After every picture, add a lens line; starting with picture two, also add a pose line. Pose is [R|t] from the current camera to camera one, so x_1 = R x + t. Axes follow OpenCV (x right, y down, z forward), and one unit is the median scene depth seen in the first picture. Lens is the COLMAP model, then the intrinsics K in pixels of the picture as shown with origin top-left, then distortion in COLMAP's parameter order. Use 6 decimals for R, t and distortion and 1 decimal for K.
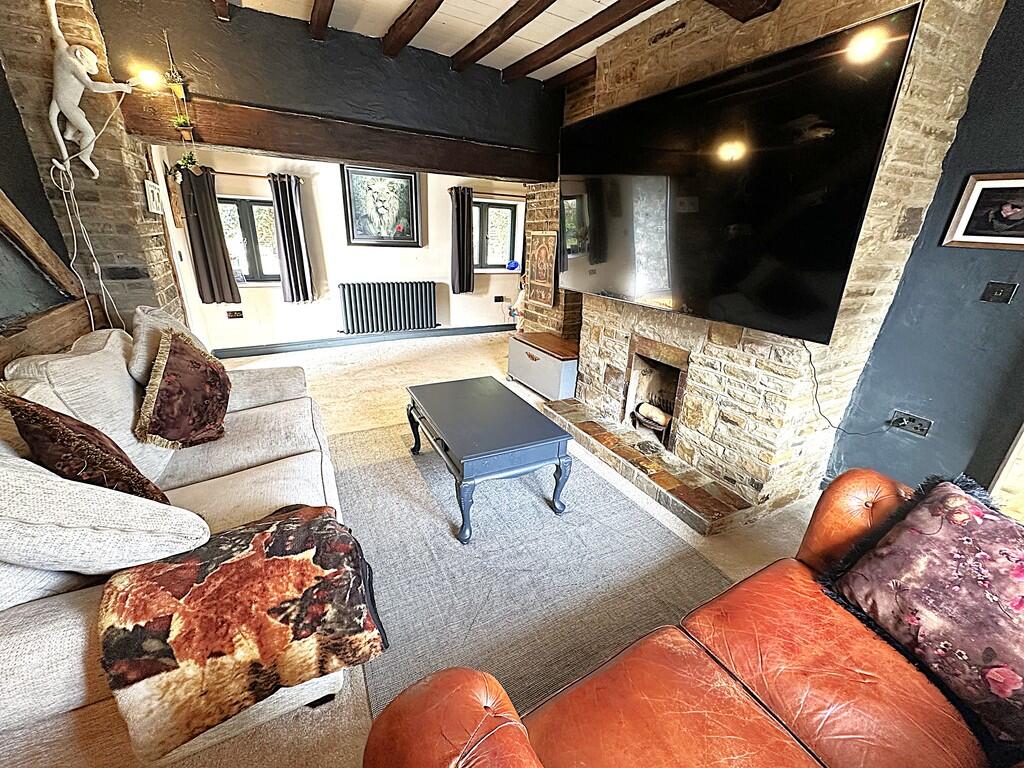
lens RADIAL K [[407.4, 0, 513.1], [0, 407.4, 384.4], [0, 0, 1]] dist [-0.000867, -0.000110]
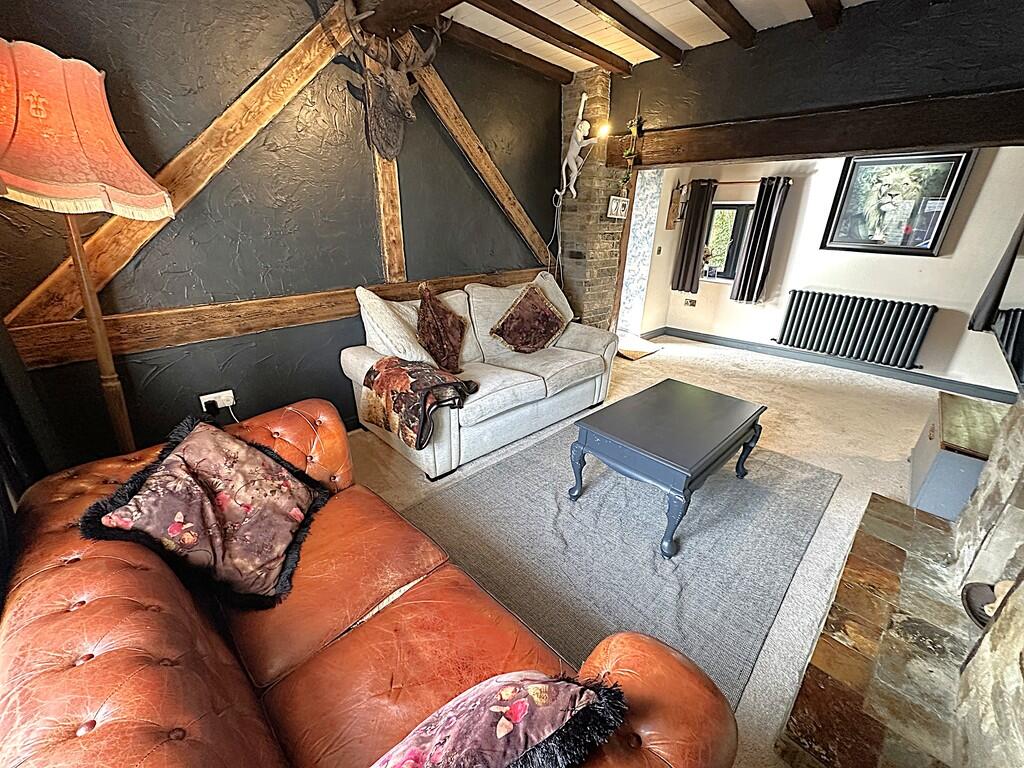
lens RADIAL K [[407.4, 0, 513.1], [0, 407.4, 384.4], [0, 0, 1]] dist [-0.000867, -0.000110]
pose [[0.285917, 0.332138, -0.898852, 0.336889], [-0.348243, 0.909891, 0.225445, -0.044501], [0.892737, 0.248560, 0.375818, 0.157990]]
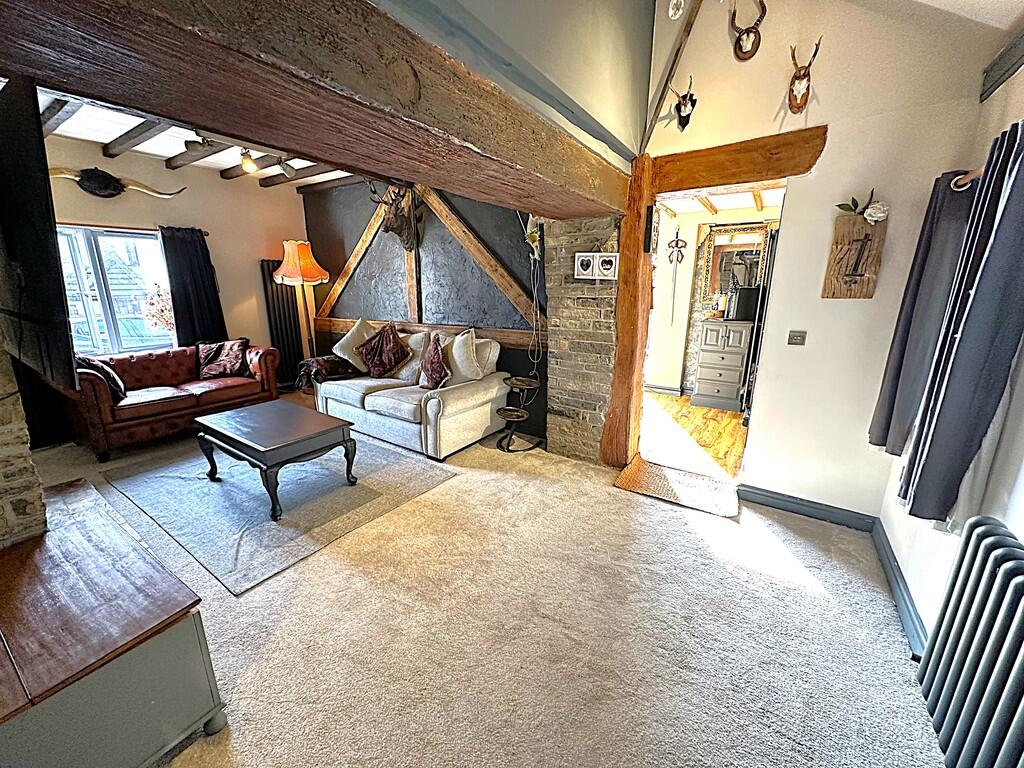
lens RADIAL K [[407.4, 0, 513.1], [0, 407.4, 384.4], [0, 0, 1]] dist [-0.000867, -0.000110]
pose [[-0.881768, 0.075384, -0.465620, -0.079549], [-0.198772, 0.835827, 0.511745, -0.429419], [0.427755, 0.543793, -0.722021, 1.136386]]
